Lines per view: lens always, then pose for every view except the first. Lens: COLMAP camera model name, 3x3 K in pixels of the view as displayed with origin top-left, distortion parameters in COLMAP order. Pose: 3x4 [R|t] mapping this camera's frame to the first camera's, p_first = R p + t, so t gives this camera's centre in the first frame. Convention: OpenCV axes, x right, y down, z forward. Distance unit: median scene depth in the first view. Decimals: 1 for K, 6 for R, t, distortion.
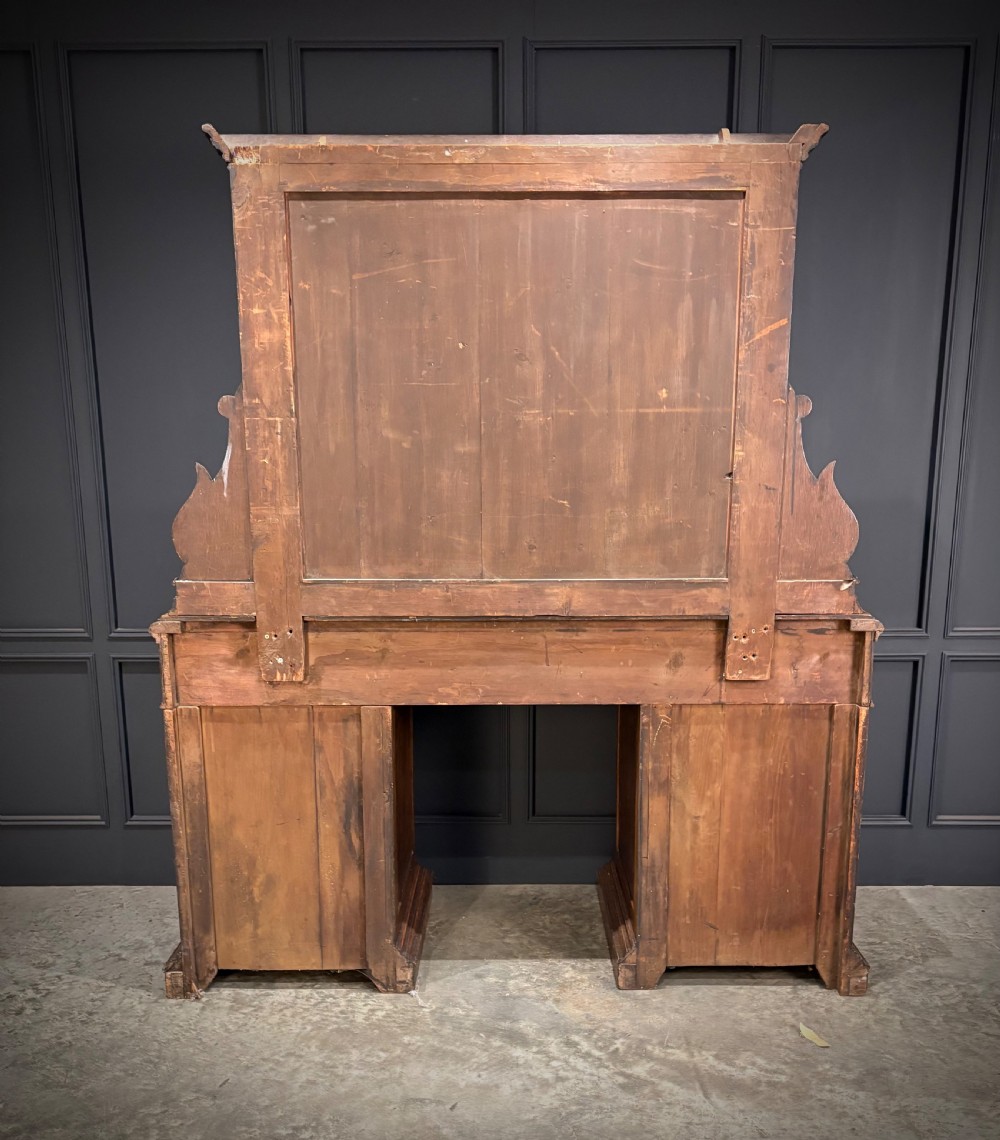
lens RADIAL K [[983.2, 0, 503.6], [0, 983.2, 670.9], [0, 0, 1]] dist [-0.014671, 0.050034]
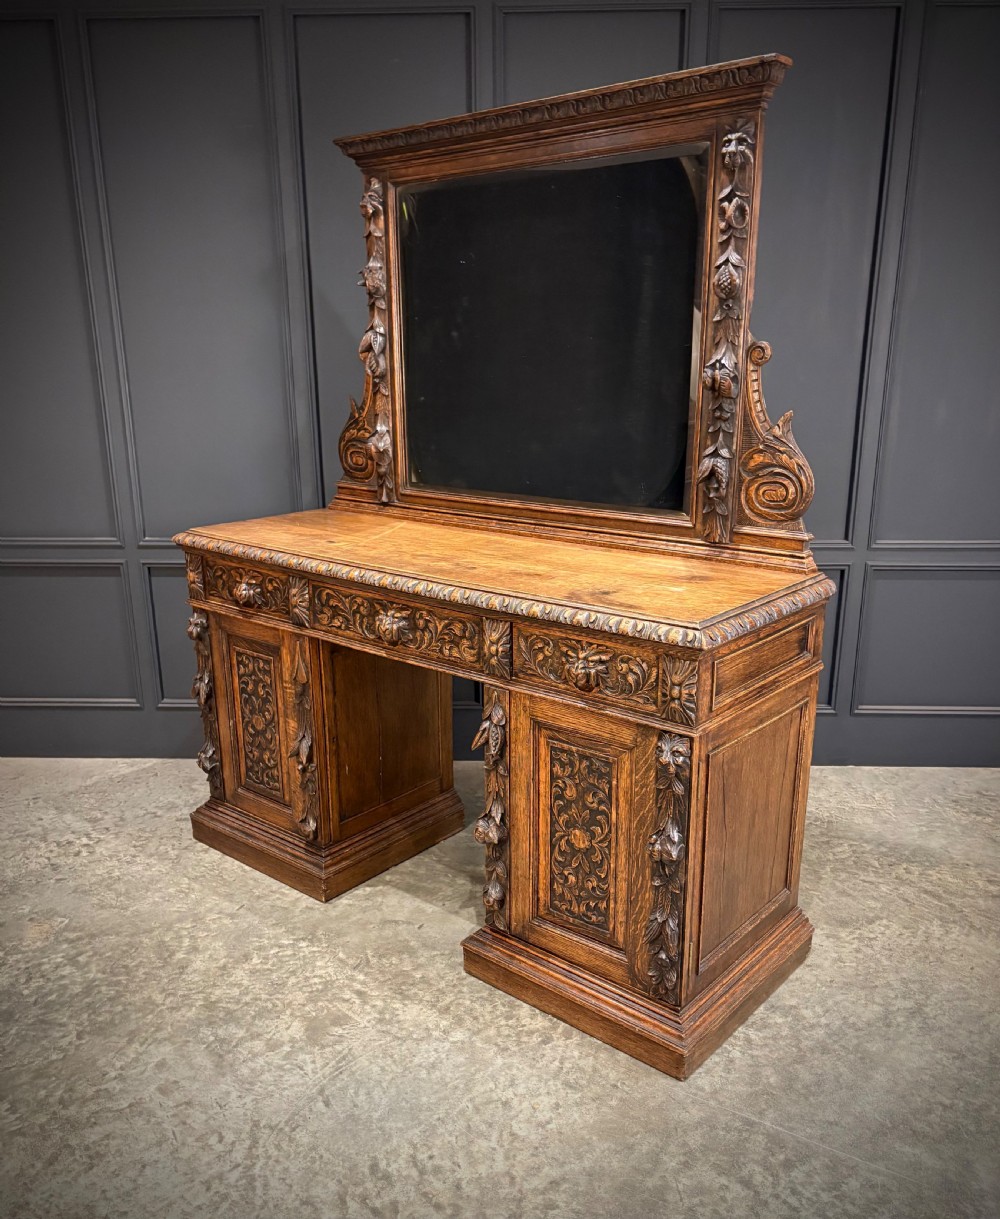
lens RADIAL K [[984.5, 0, 499.3], [0, 984.5, 658.9], [0, 0, 1]] dist [-0.002519, 0.030899]
pose [[0.999500, 0.007695, -0.030672, 0.072414], [-0.004785, 0.995577, 0.093832, -0.015167], [0.031258, -0.093639, 0.995115, -0.187379]]
